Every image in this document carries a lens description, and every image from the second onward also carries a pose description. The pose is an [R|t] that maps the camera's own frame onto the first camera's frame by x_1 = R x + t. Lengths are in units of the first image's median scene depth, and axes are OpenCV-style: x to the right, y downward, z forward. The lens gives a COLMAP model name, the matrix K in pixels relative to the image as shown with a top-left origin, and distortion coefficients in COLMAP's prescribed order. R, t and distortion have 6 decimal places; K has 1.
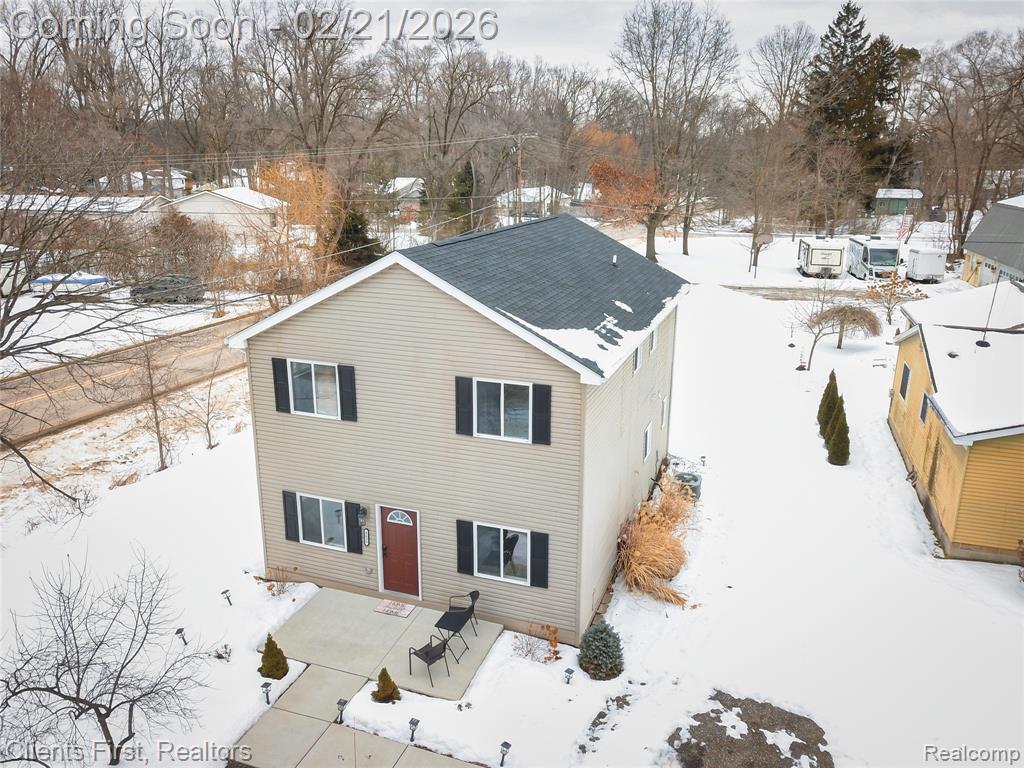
lens RADIAL K [[774.8, 0, 501.1], [0, 774.8, 384.4], [0, 0, 1]] dist [0.036704, 0.001798]
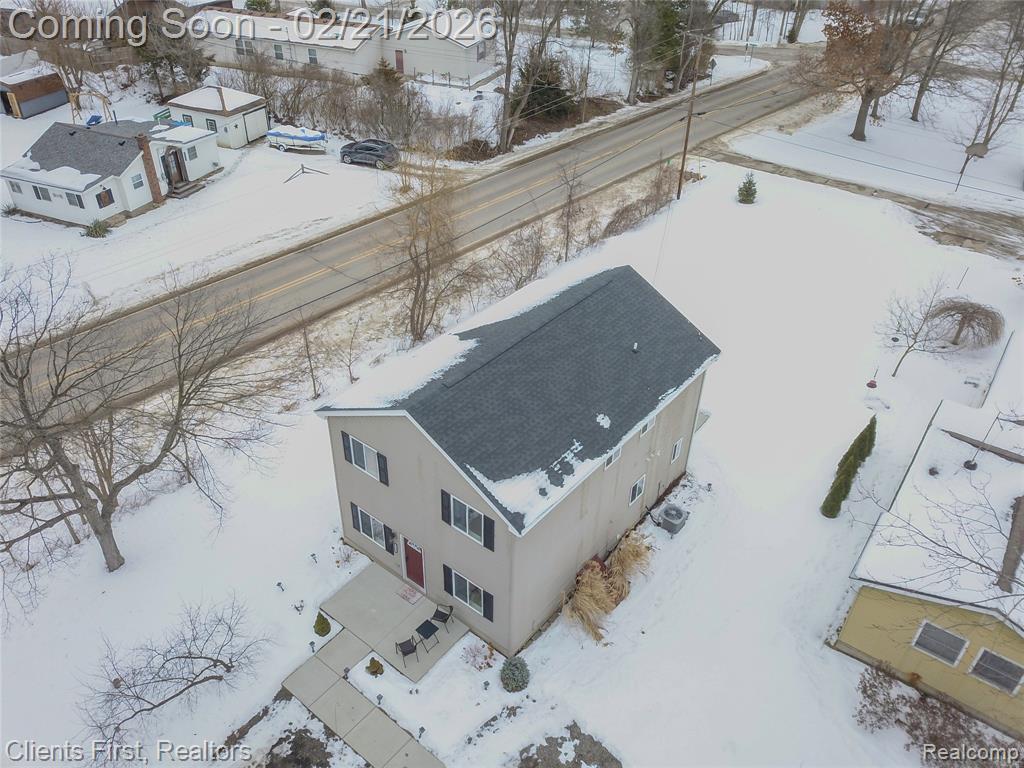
lens RADIAL K [[774.8, 0, 512.9], [0, 774.8, 380.7], [0, 0, 1]] dist [0.036704, 0.001798]
pose [[0.949020, 0.193404, -0.248910, 0.373921], [-0.103461, 0.937020, 0.333601, -0.669031], [0.297753, -0.290842, 0.909260, -0.216643]]
